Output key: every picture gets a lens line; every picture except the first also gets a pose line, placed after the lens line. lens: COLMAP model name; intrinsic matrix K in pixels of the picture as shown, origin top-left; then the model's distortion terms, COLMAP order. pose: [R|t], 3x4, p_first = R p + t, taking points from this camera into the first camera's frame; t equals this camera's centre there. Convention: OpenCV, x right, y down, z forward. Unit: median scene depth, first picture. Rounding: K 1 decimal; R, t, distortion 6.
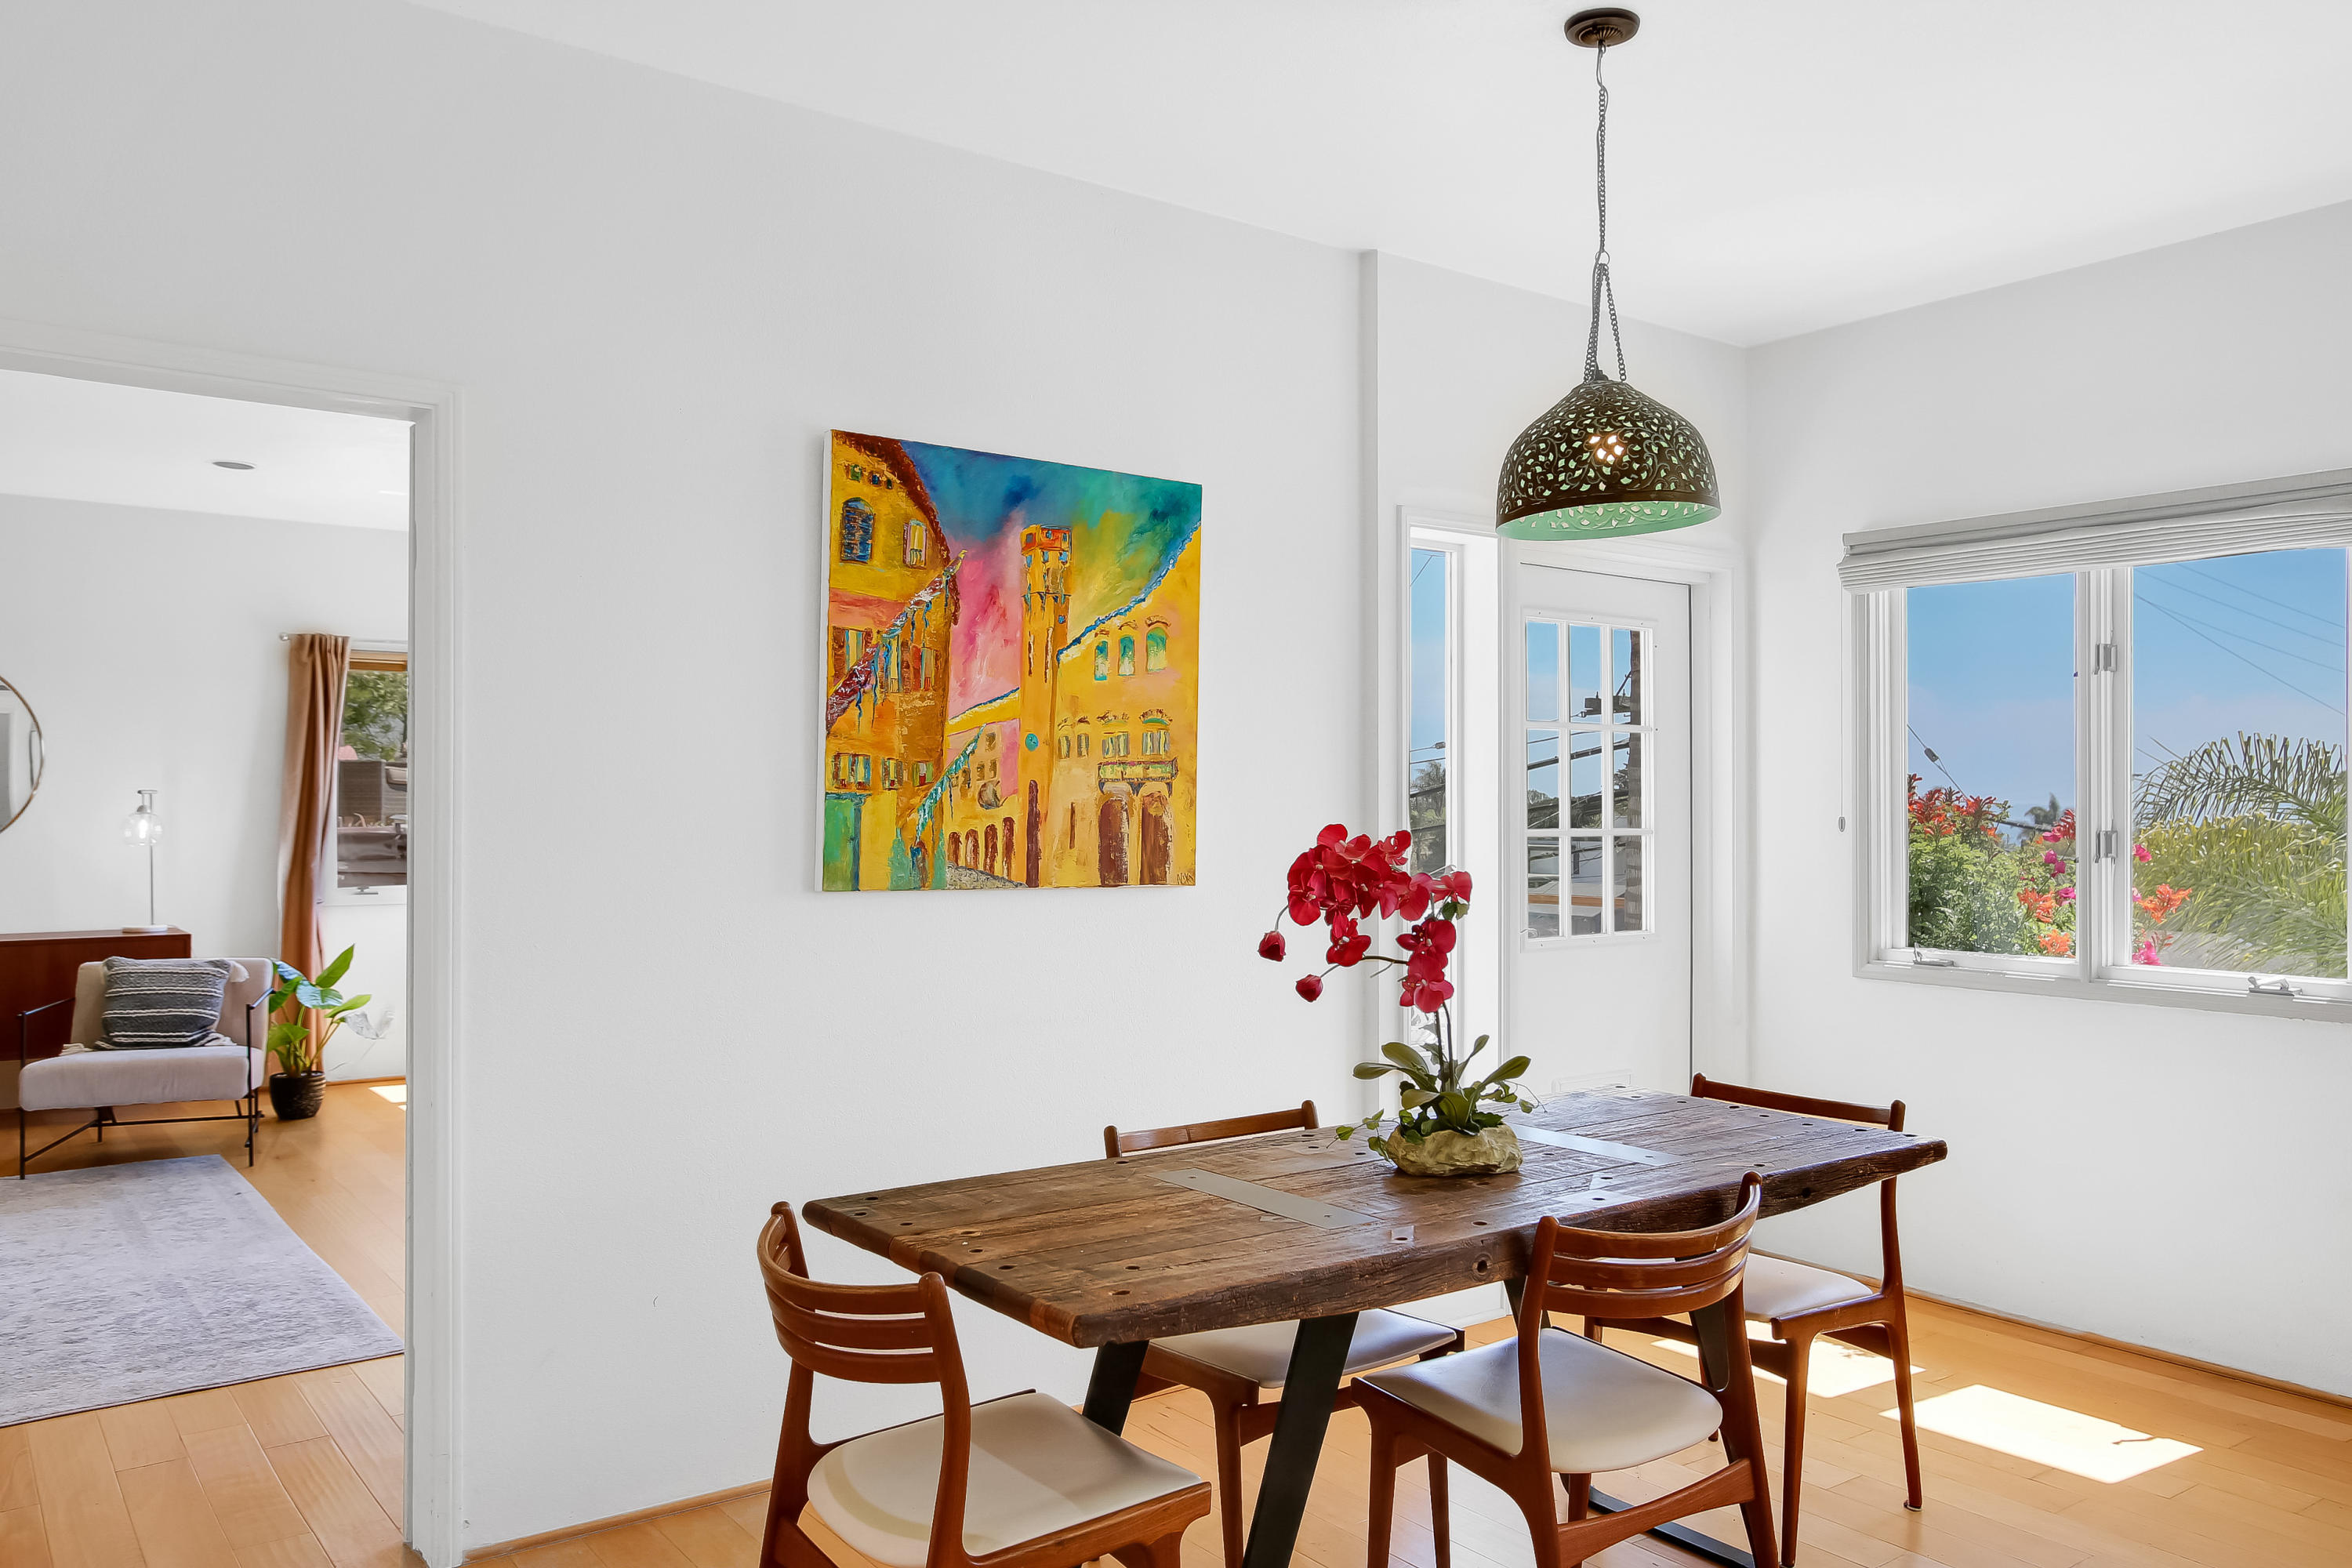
lens RADIAL K [[1759.5, 0, 1274.2], [0, 1759.5, 795.6], [0, 0, 1]] dist [-0.047360, 0.003654]
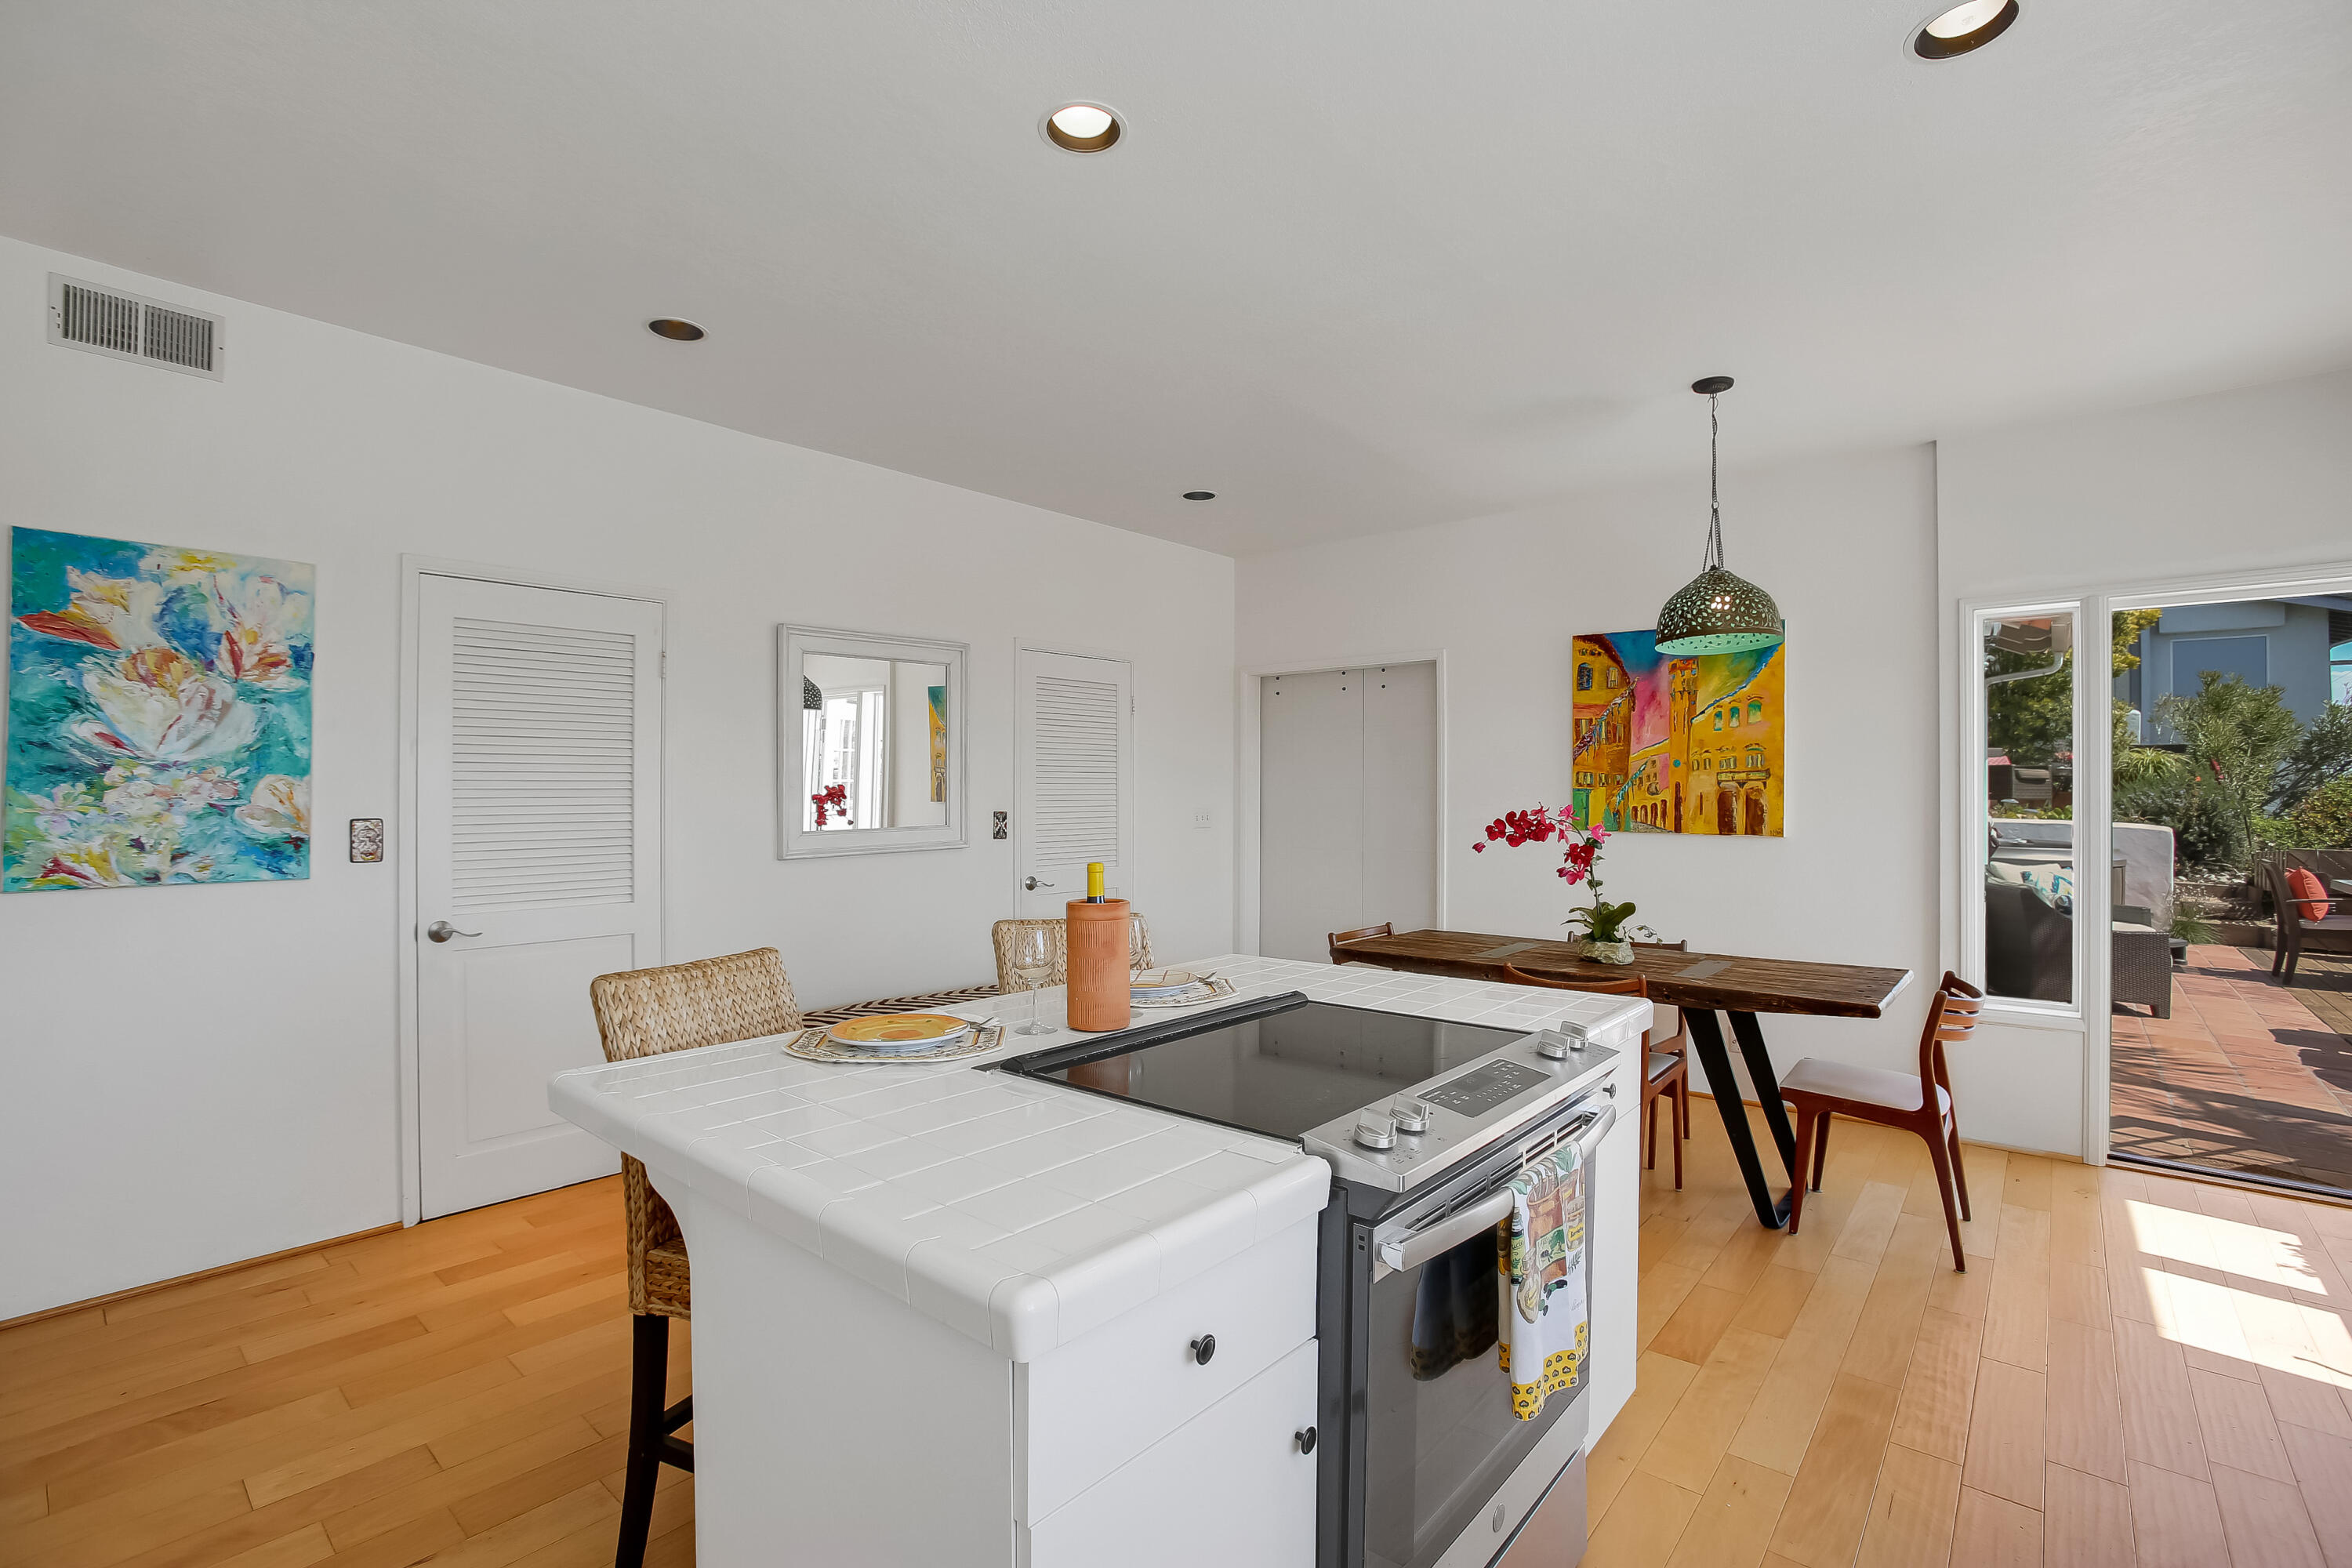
lens RADIAL K [[1079.0, 0, 1157.9], [0, 1079.0, 788.2], [0, 0, 1]] dist [-0.054556, 0.015813]
pose [[0.202446, -0.005513, -0.979278, 1.002333], [0.005392, 0.999975, -0.004515, 0.001418], [0.979278, -0.004367, 0.202471, 0.144952]]
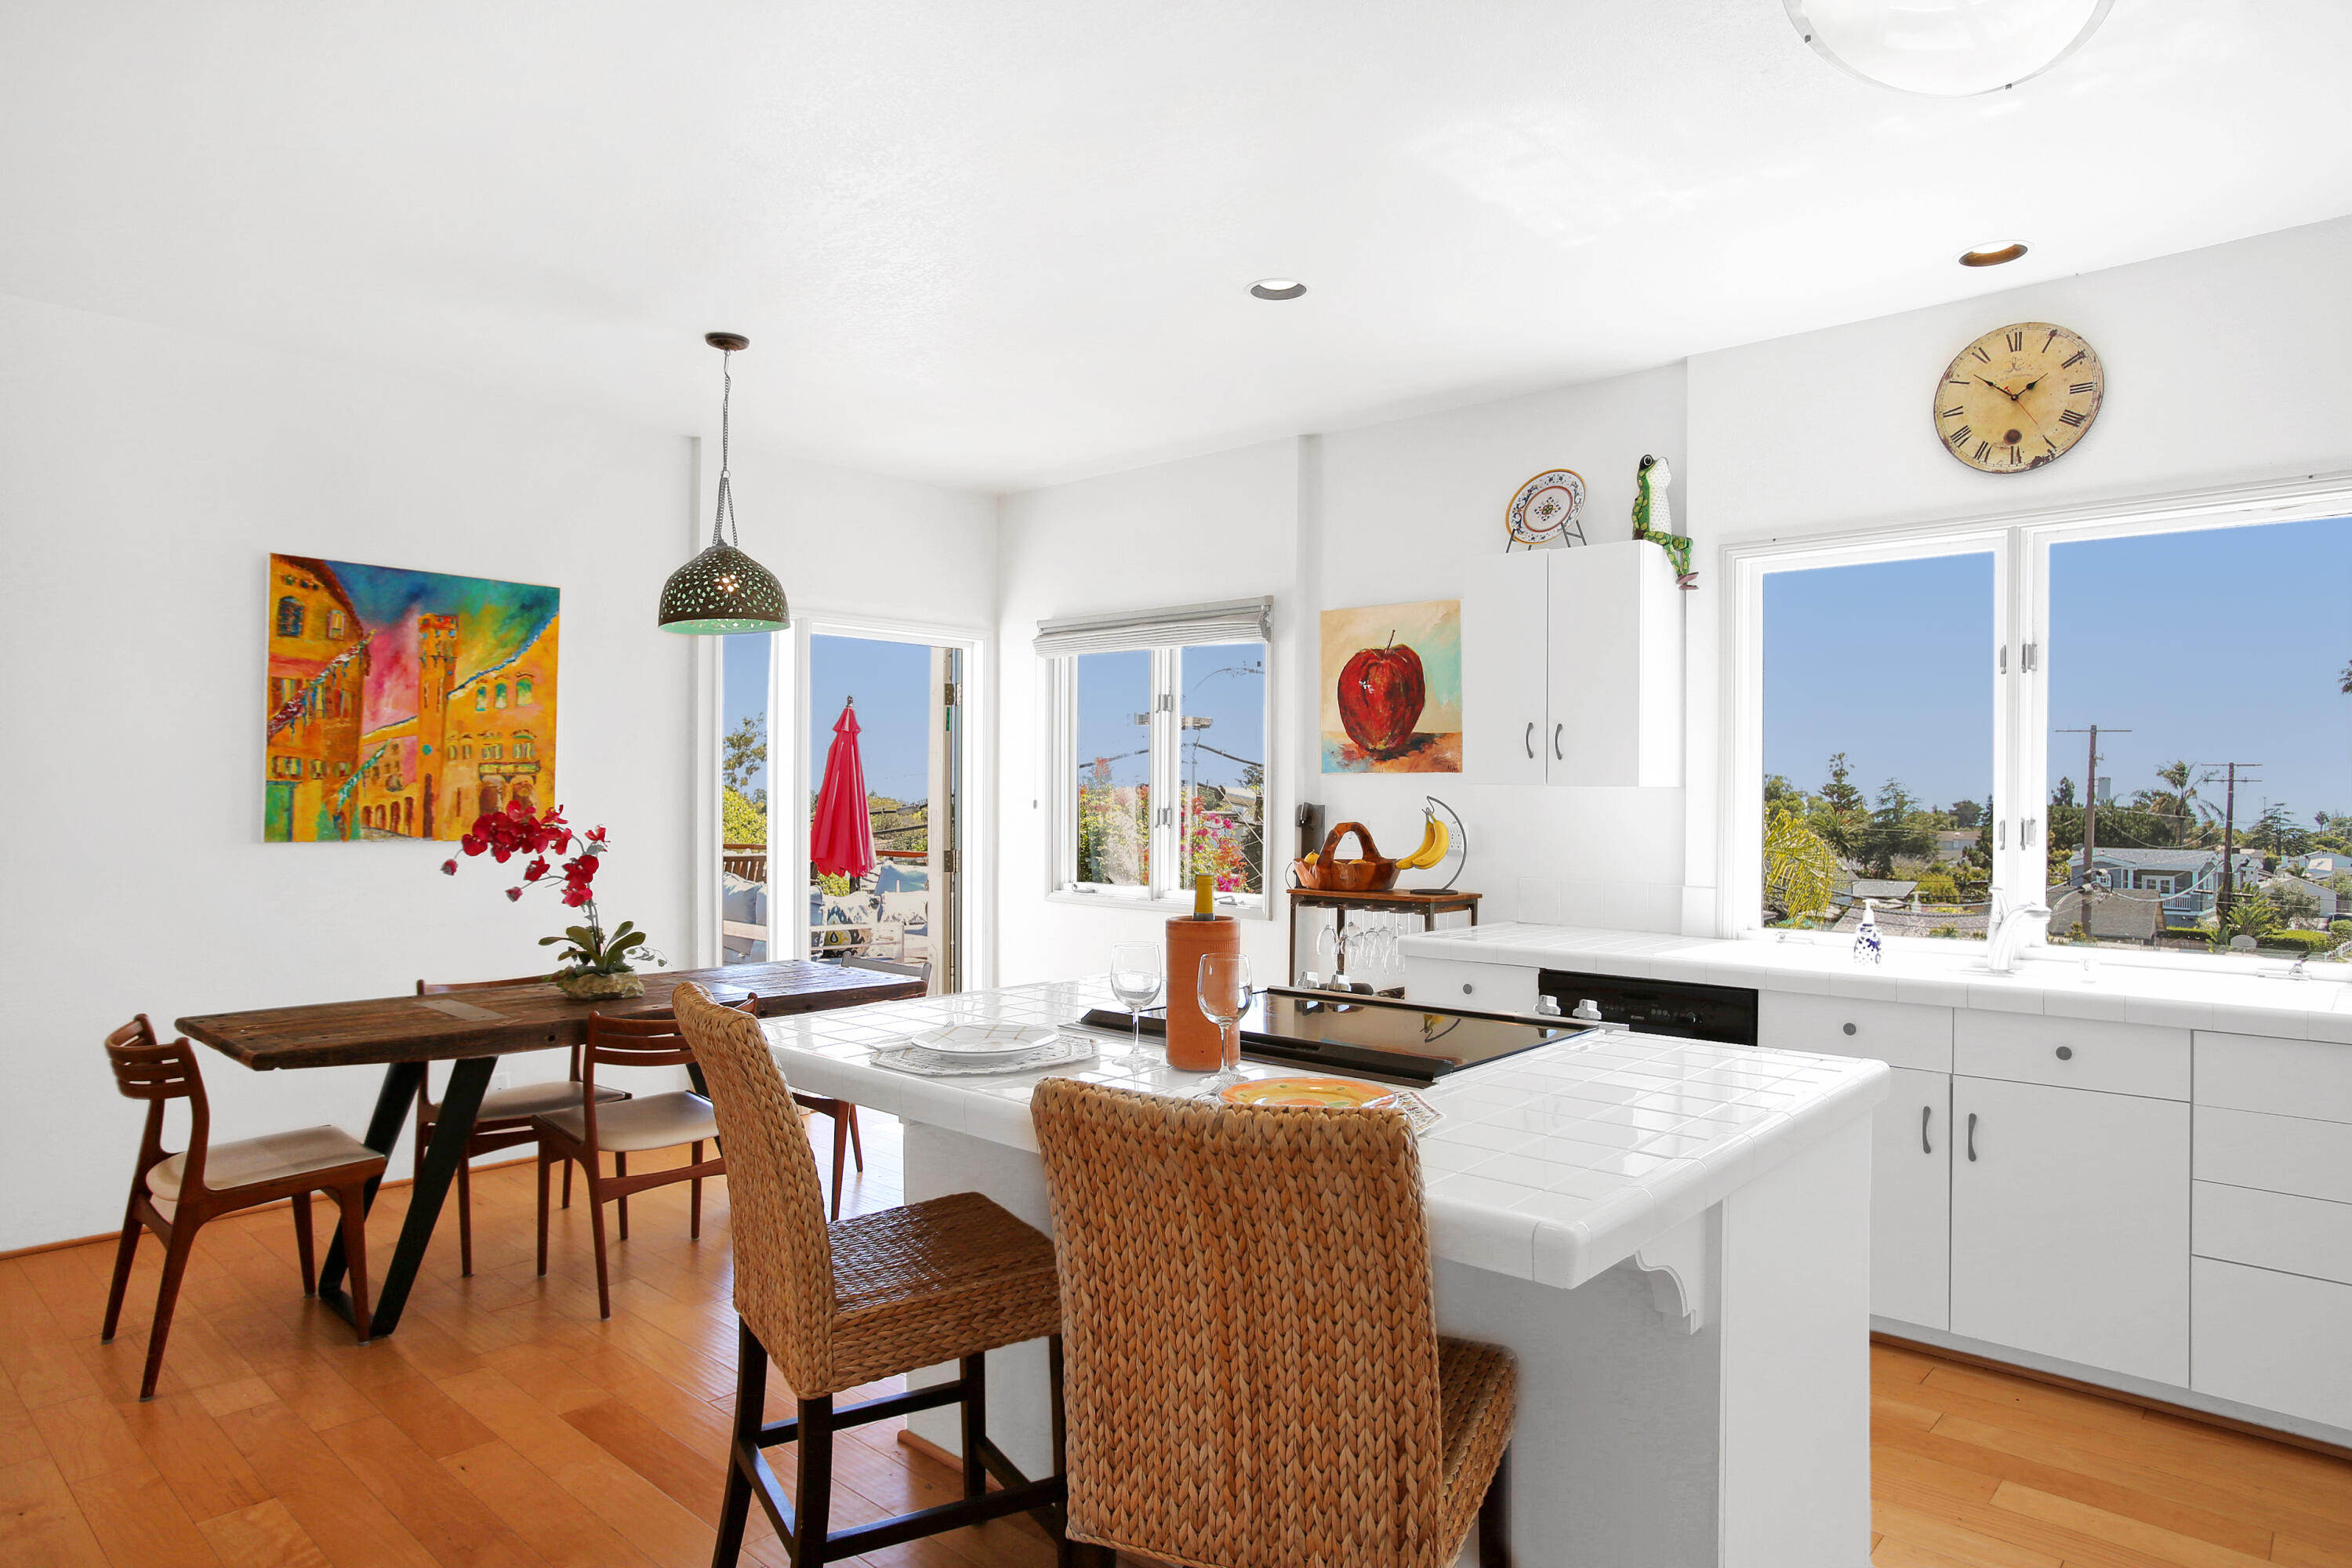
lens RADIAL K [[1395.1, 0, 1195.8], [0, 1395.1, 795.4], [0, 0, 1]] dist [-0.008306, 0.004517]
pose [[0.988184, 0.004213, 0.153212, 0.367688], [-0.005330, 0.999962, 0.006880, -0.001448], [-0.153177, -0.007615, 0.988169, -0.364788]]
